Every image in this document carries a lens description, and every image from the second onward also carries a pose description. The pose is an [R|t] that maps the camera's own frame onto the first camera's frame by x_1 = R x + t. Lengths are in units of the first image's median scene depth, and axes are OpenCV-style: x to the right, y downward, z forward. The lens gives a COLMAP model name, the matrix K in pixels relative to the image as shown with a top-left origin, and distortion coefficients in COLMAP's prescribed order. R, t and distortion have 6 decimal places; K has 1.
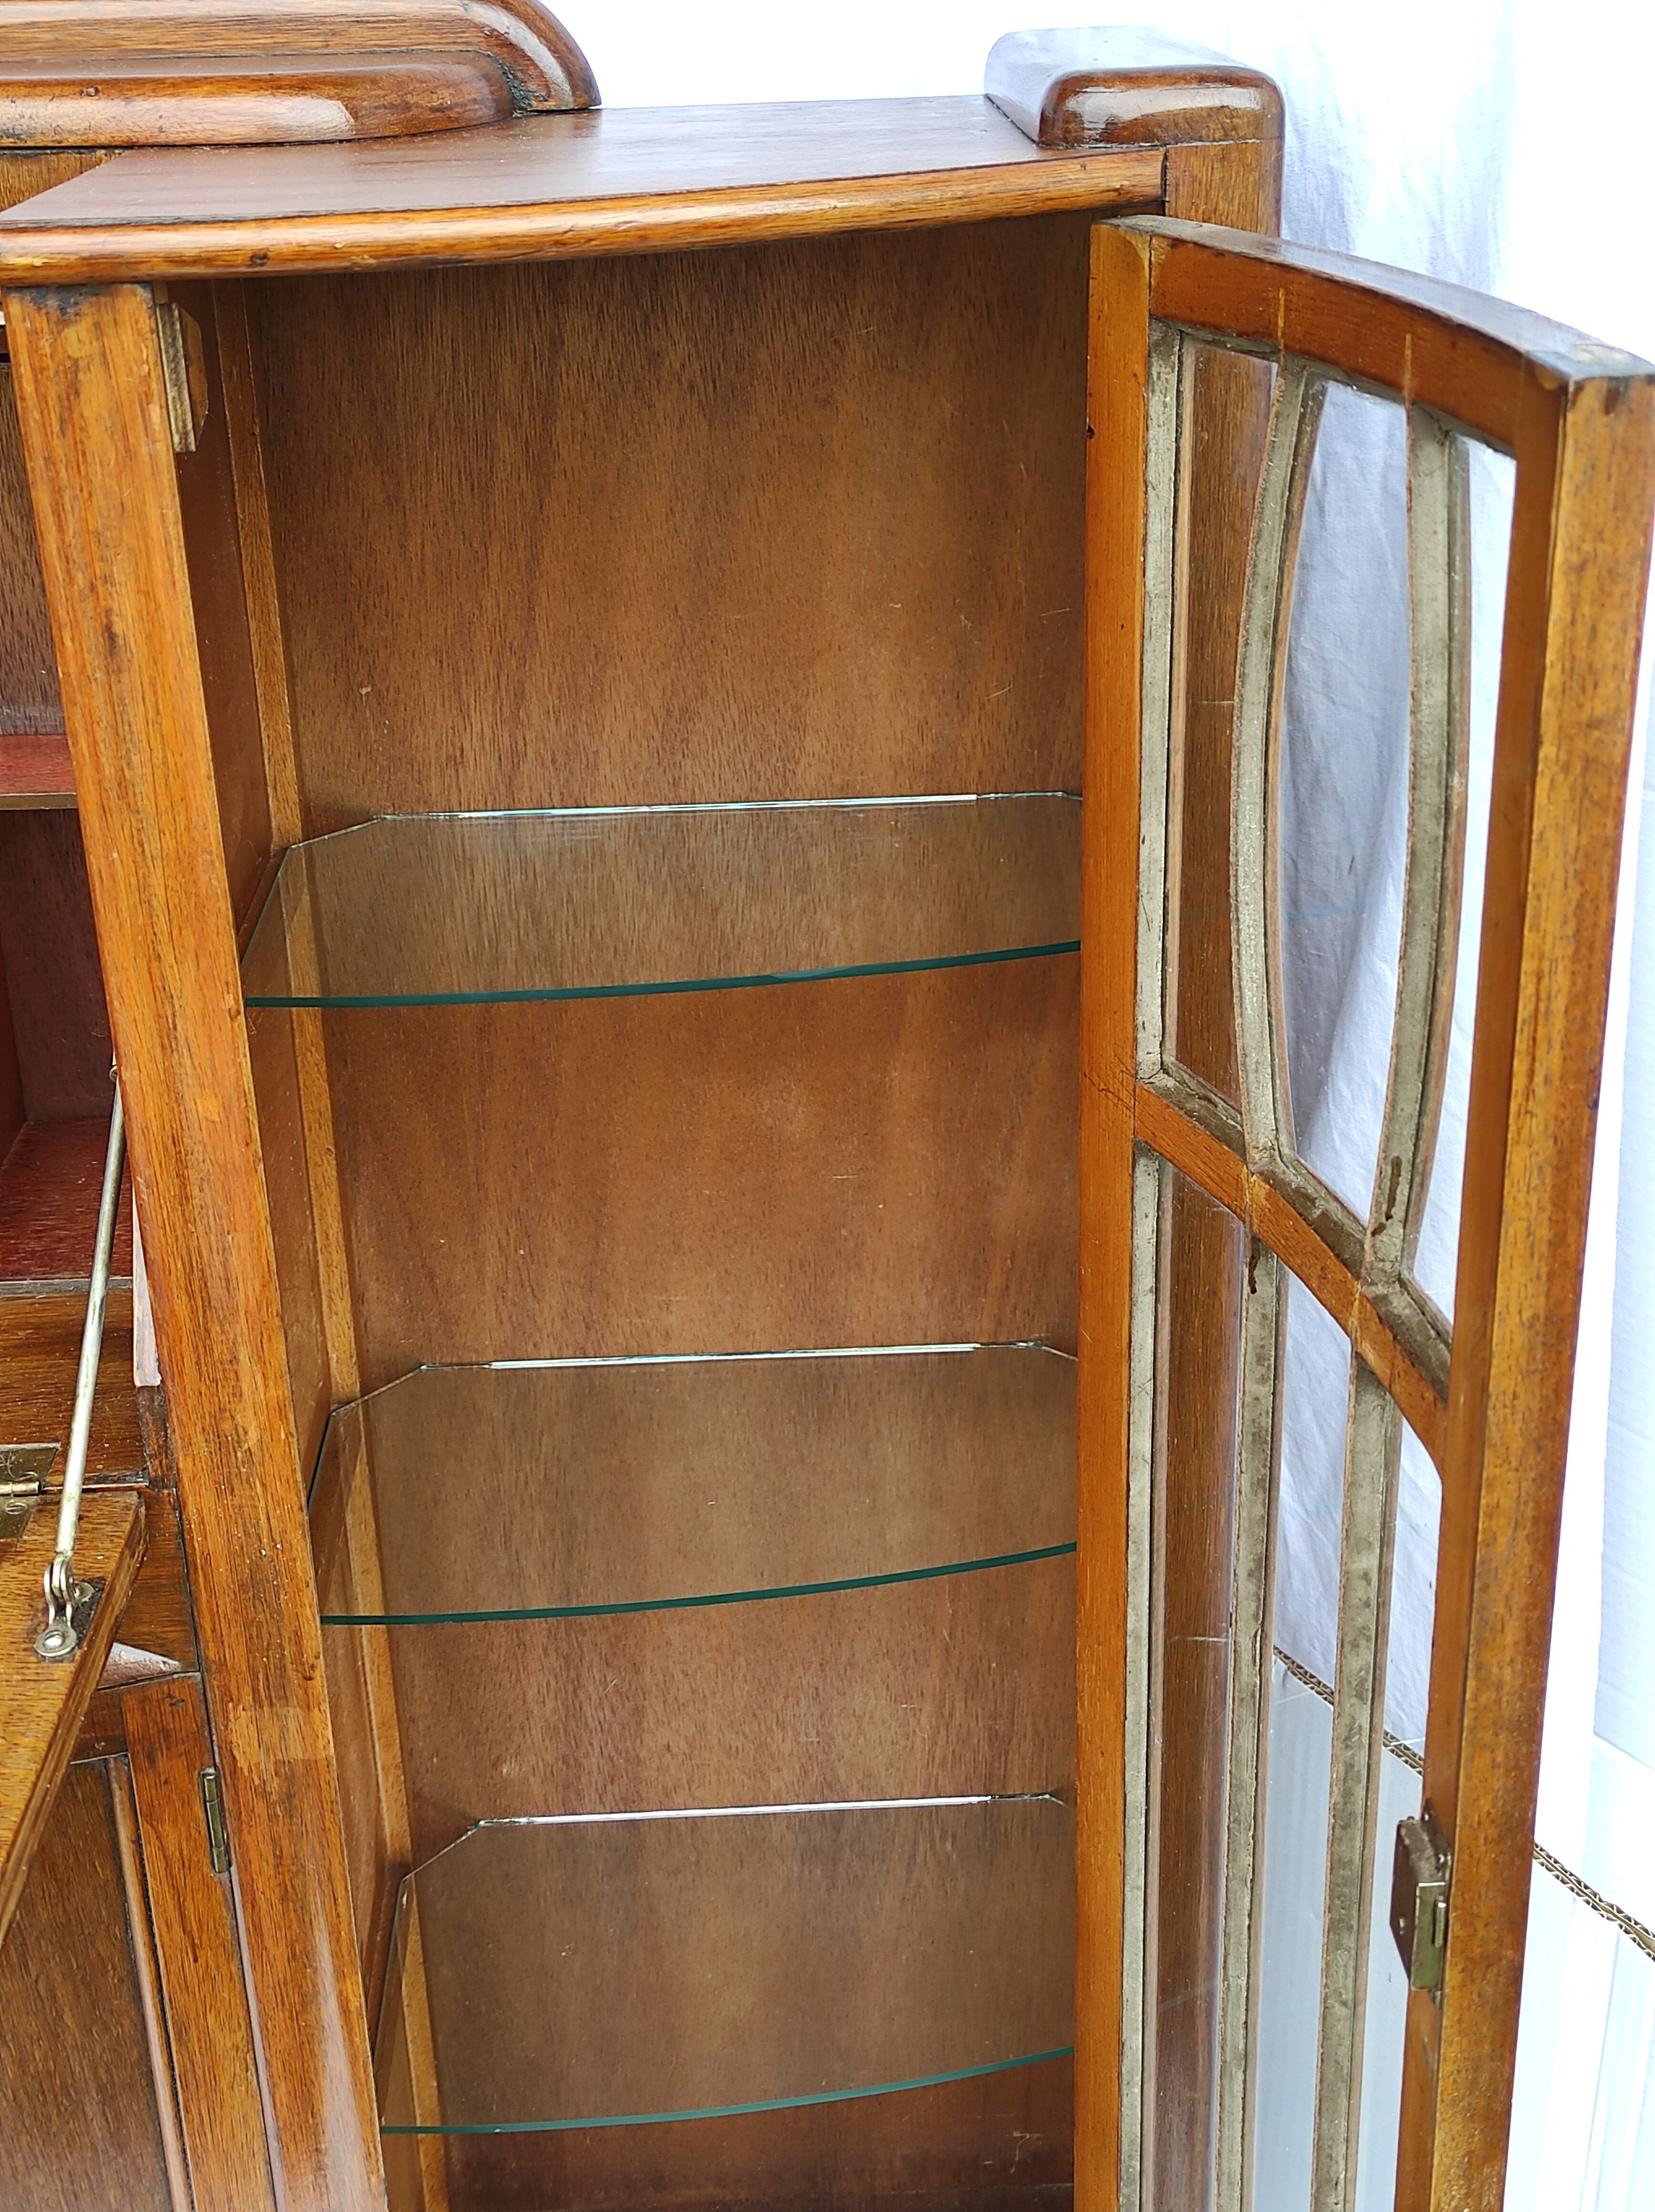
lens RADIAL K [[2749.2, 0, 827.6], [0, 2749.2, 1092.6], [0, 0, 1]] dist [0.084744, -0.069248]
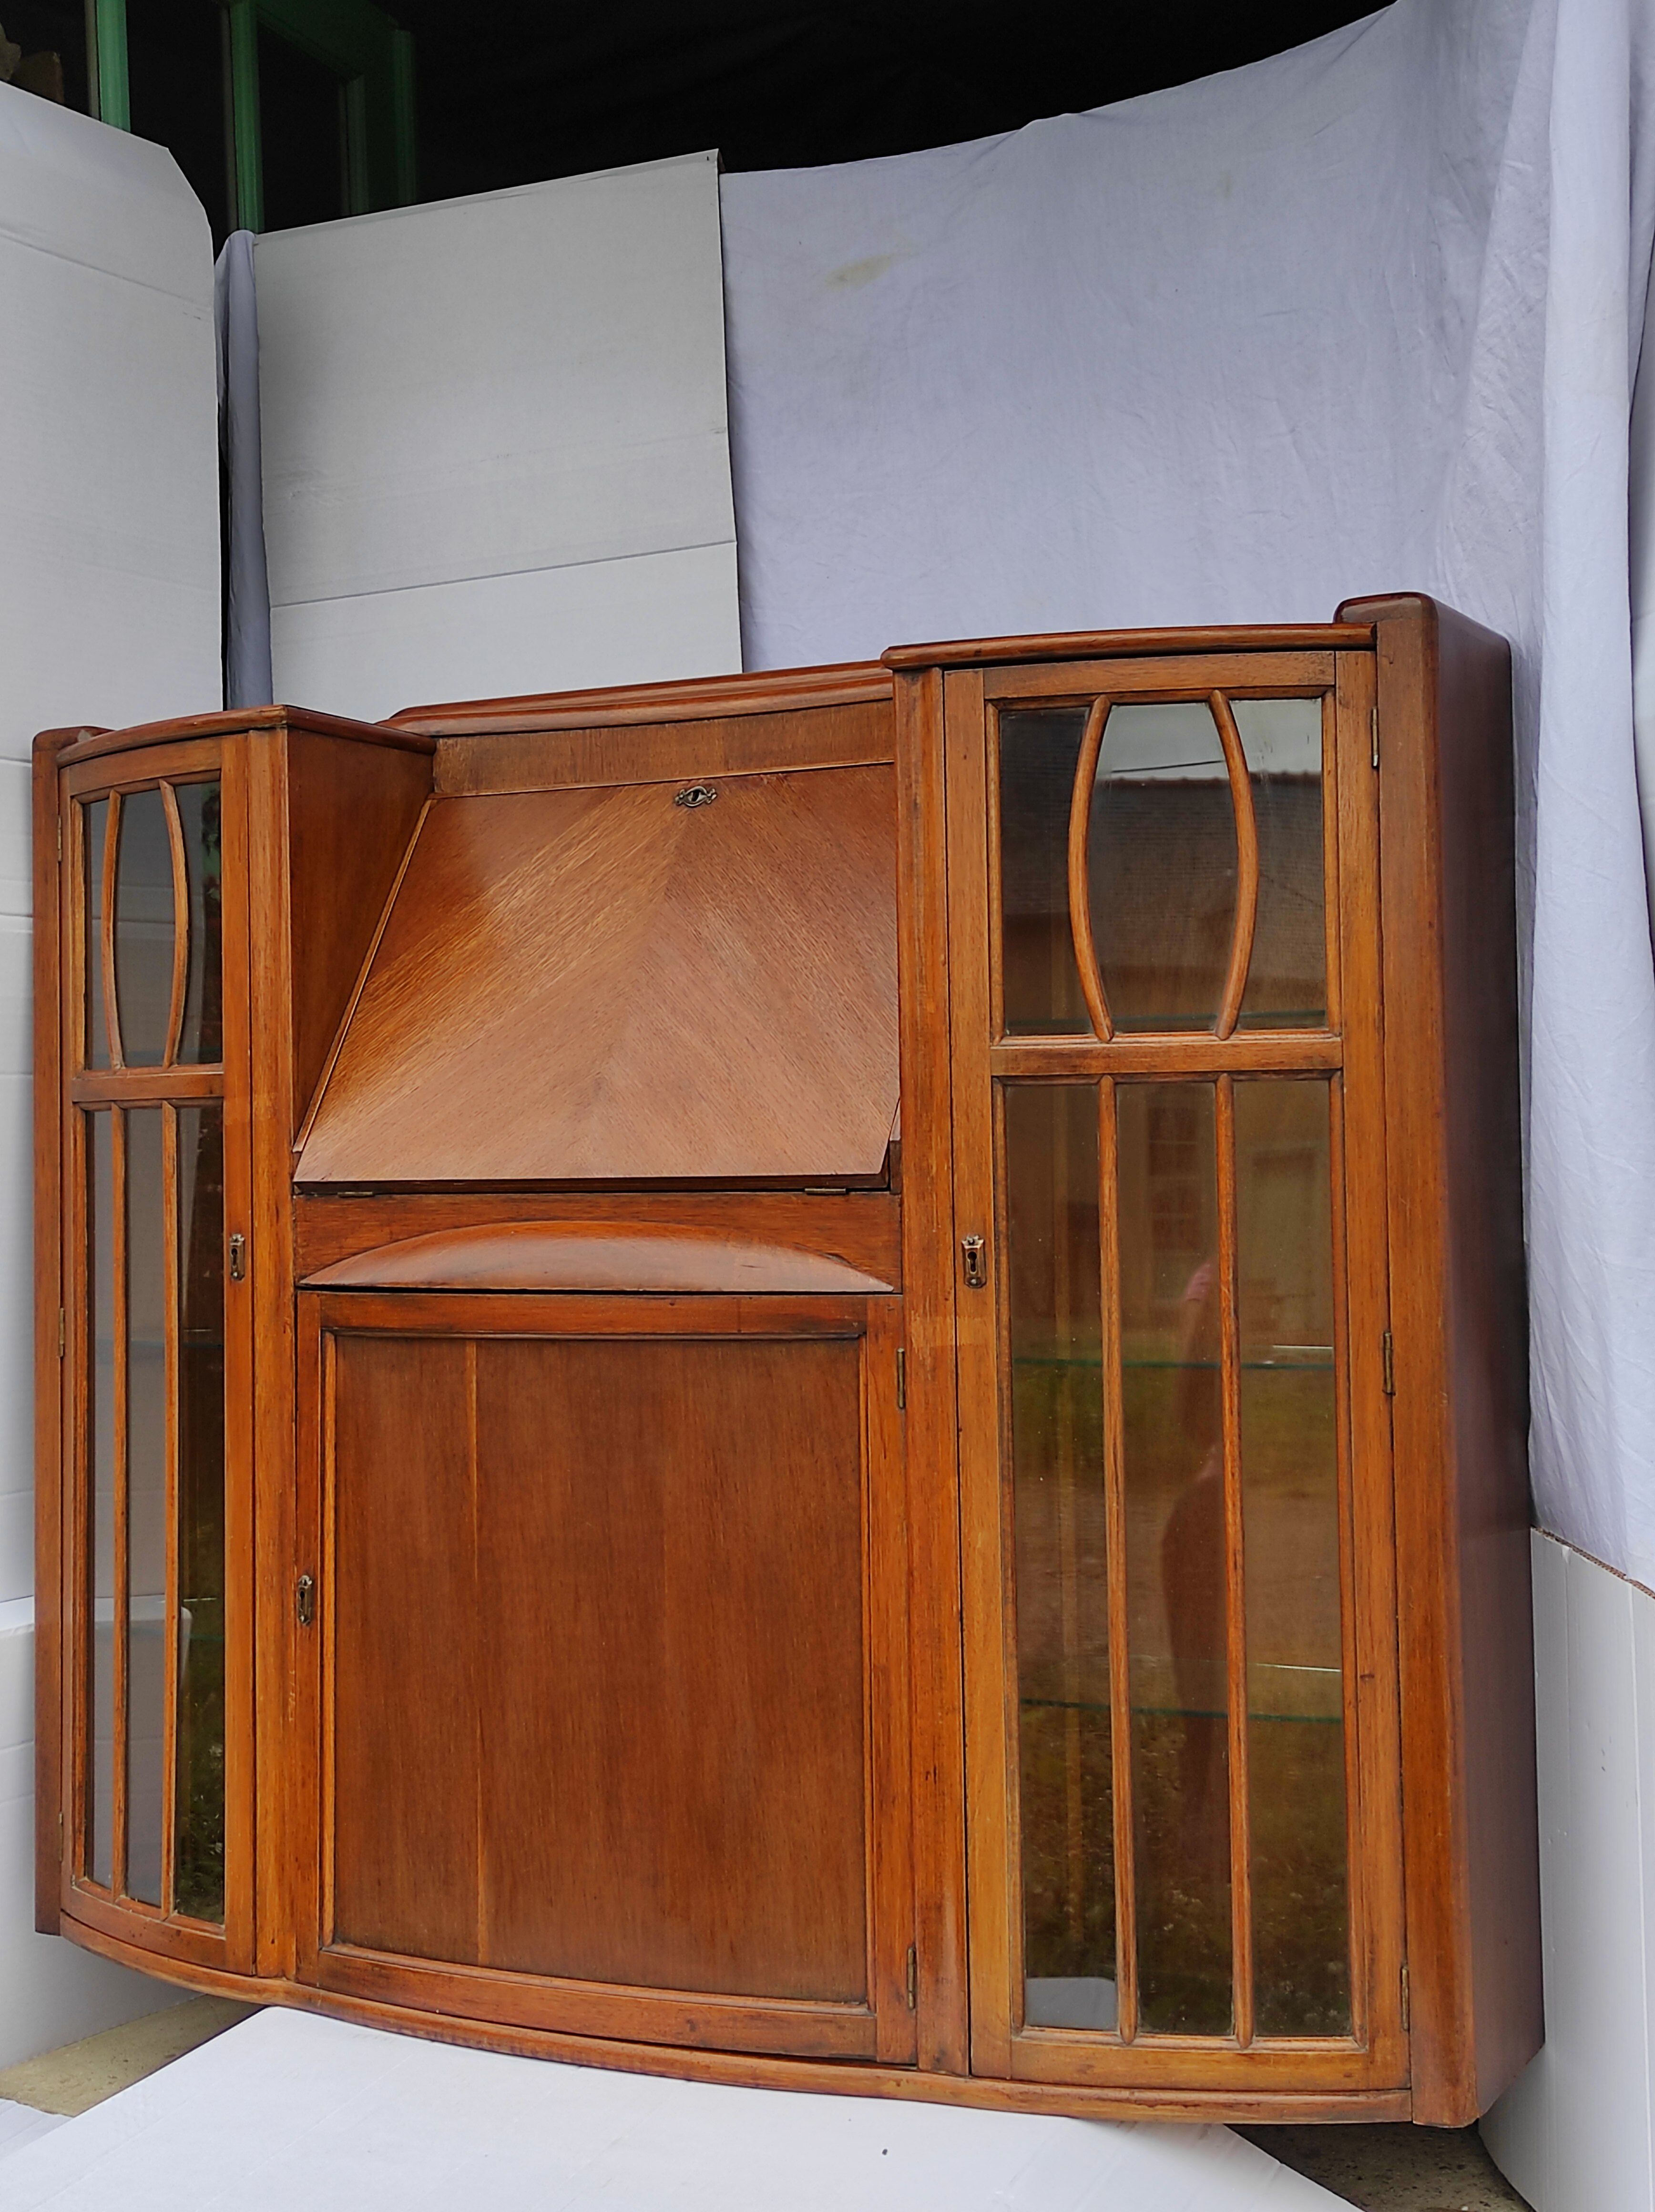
lens RADIAL K [[2975.4, 0, 827.5], [0, 2975.4, 1106.0], [0, 0, 1]] dist [0.092471, -0.089892]
pose [[0.872312, 0.004801, -0.488927, 0.852974], [-0.204202, 0.912149, -0.355367, 0.910295], [0.444268, 0.409831, 0.796659, -0.927393]]
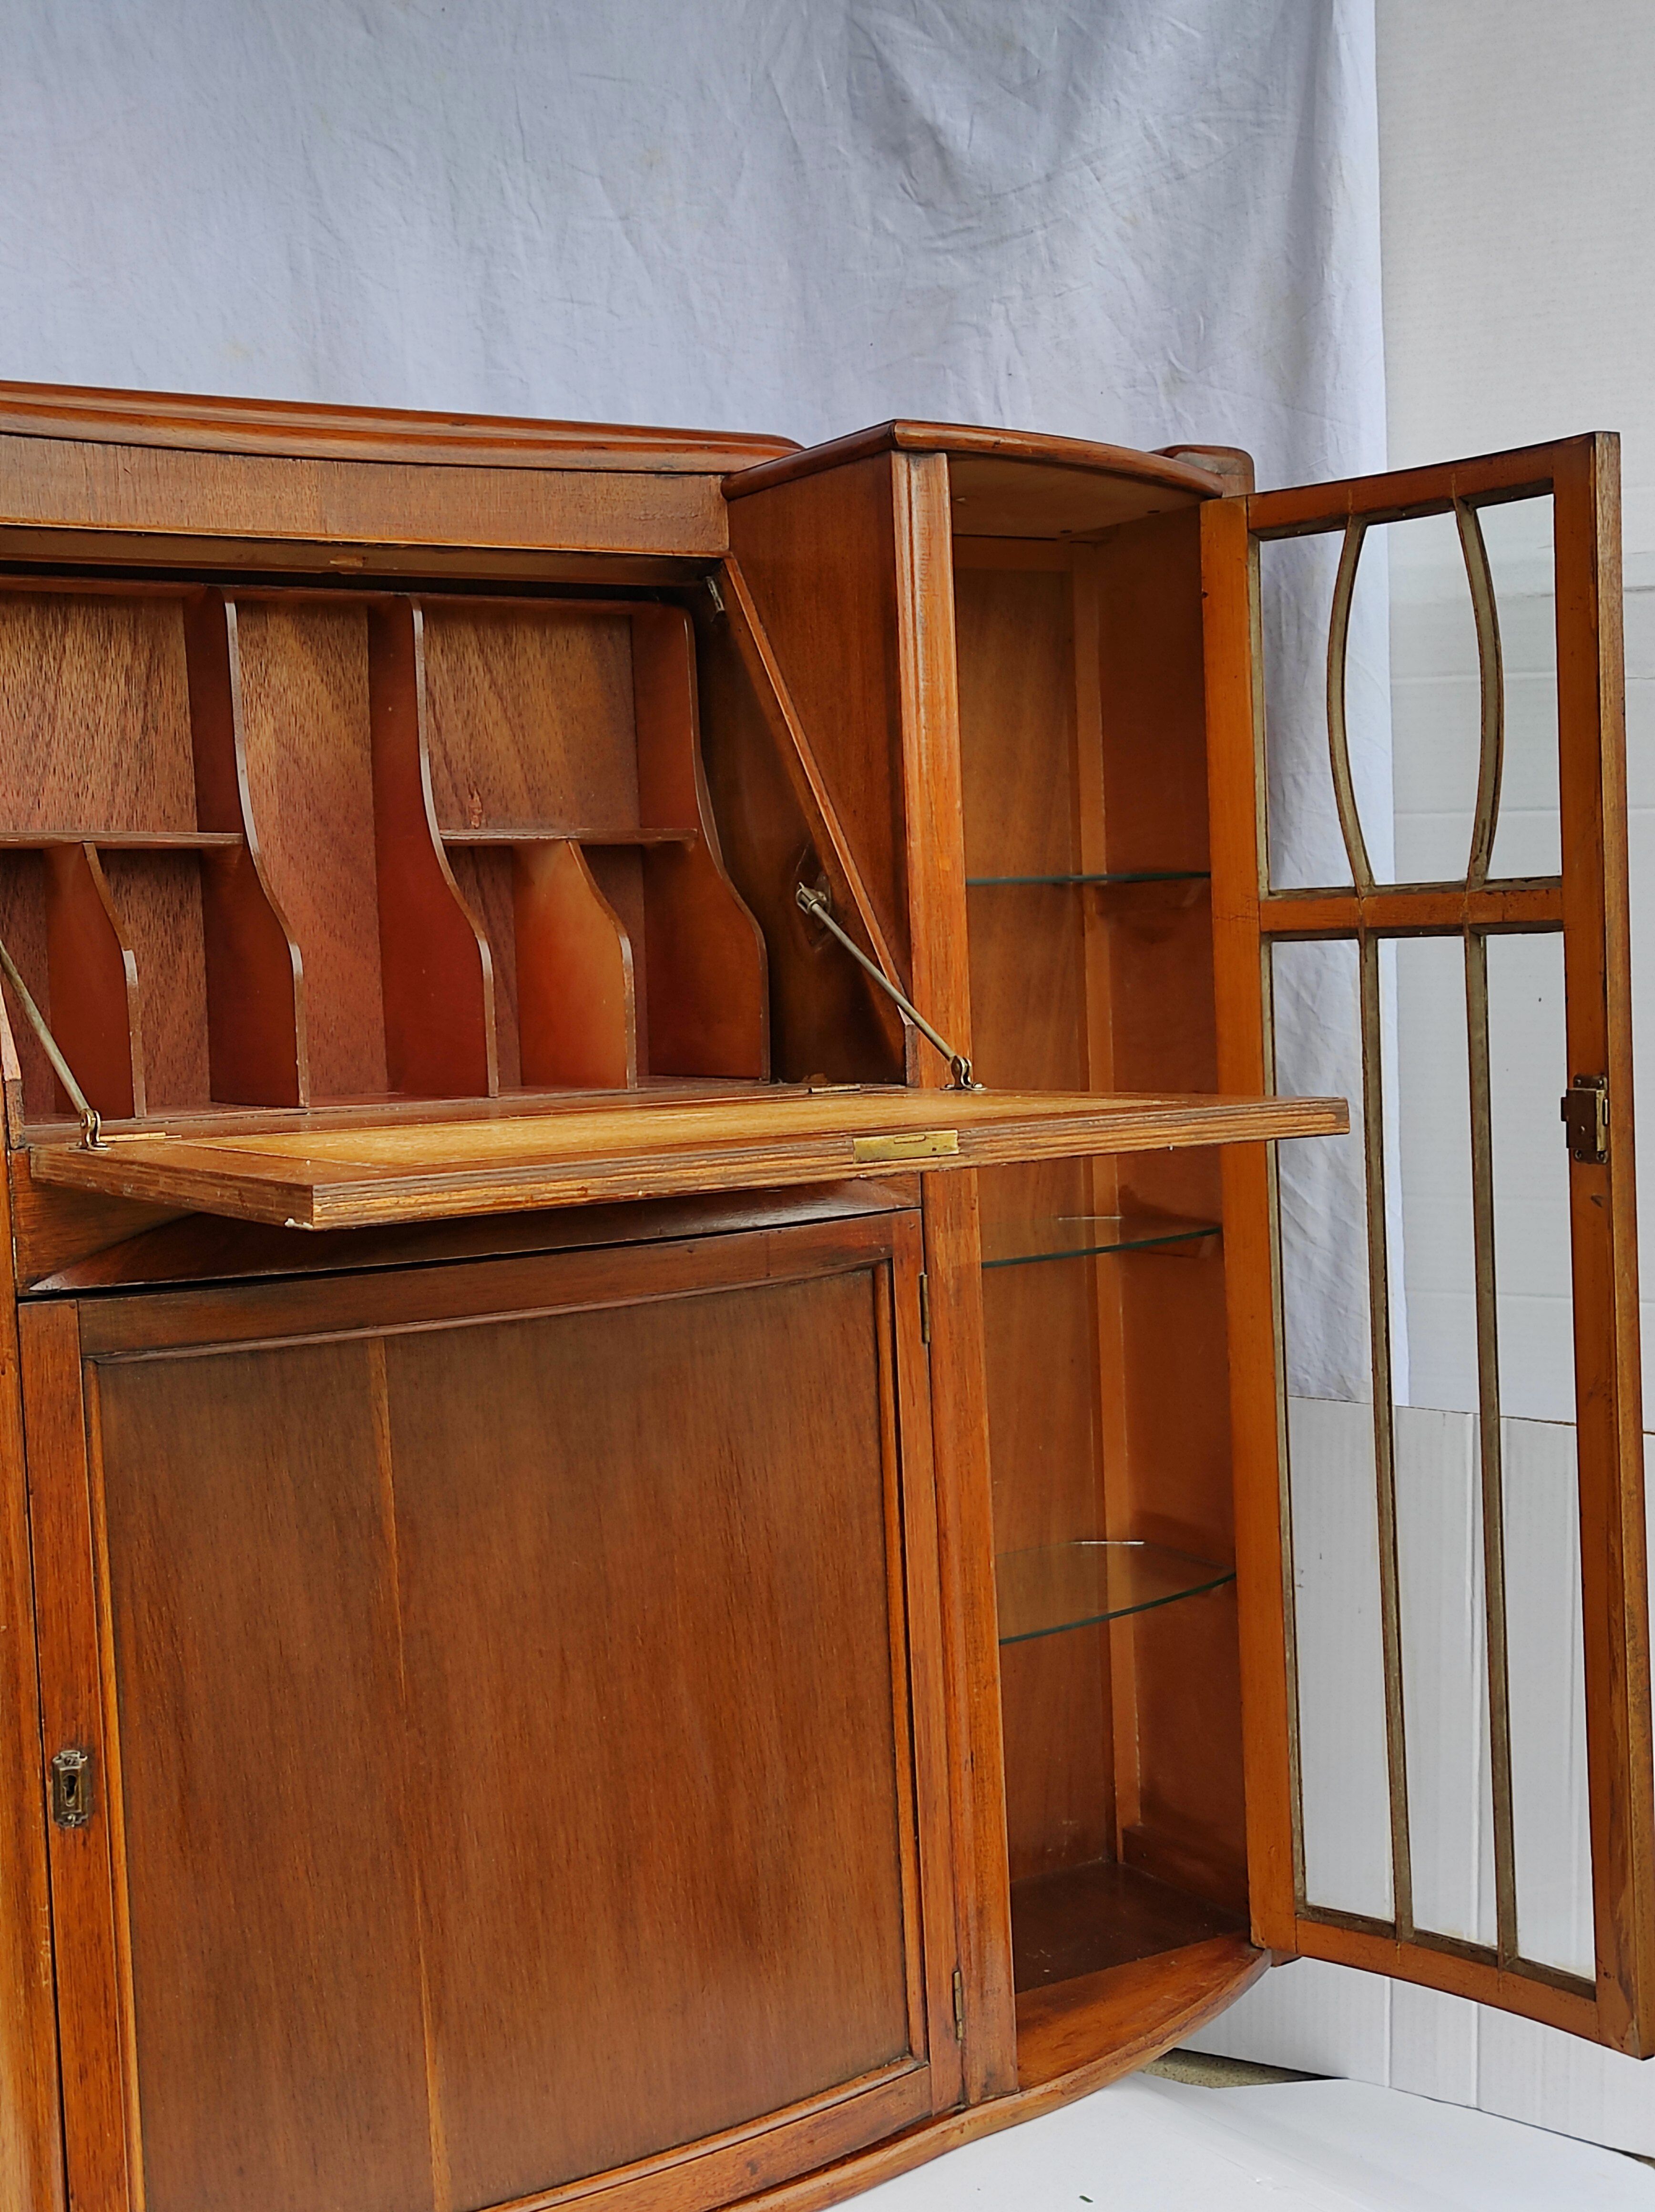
lens RADIAL K [[2749.2, 0, 827.6], [0, 2749.2, 1092.6], [0, 0, 1]] dist [0.084744, -0.069248]
pose [[0.873101, -0.037494, 0.486096, -1.146977], [0.211882, 0.927140, -0.309059, 0.679690], [-0.439091, 0.372835, 0.817431, -0.460900]]
